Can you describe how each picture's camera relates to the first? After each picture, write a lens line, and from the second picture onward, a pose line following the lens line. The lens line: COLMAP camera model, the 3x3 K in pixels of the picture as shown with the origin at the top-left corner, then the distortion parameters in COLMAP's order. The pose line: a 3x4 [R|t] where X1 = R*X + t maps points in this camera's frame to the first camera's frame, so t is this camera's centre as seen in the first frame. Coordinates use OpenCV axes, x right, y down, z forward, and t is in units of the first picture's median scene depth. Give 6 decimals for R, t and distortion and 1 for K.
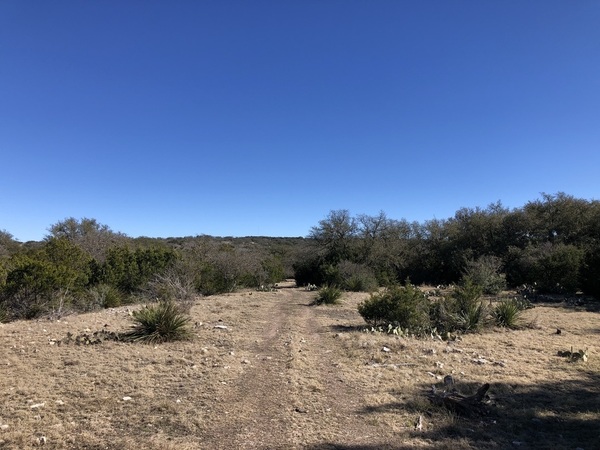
lens RADIAL K [[486.3, 0, 304.4], [0, 486.3, 224.3], [0, 0, 1]] dist [0.043774, -0.011850]
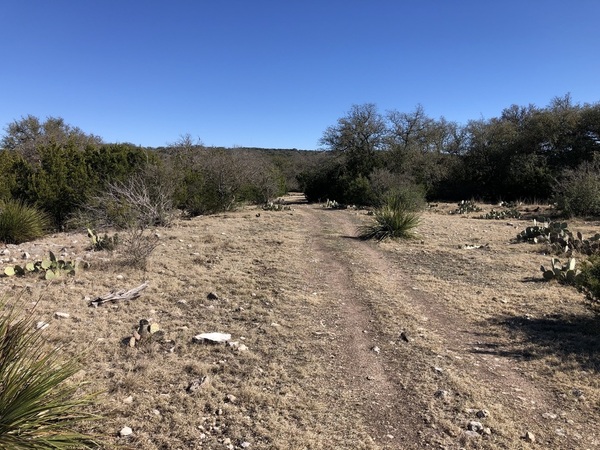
lens RADIAL K [[486.3, 0, 299.0], [0, 486.3, 228.4], [0, 0, 1]] dist [0.043774, -0.011850]
pose [[0.999959, 0.008229, 0.003779, -0.033657], [-0.008789, 0.982447, 0.186335, 0.020962], [-0.002179, -0.186361, 0.982479, 0.201778]]
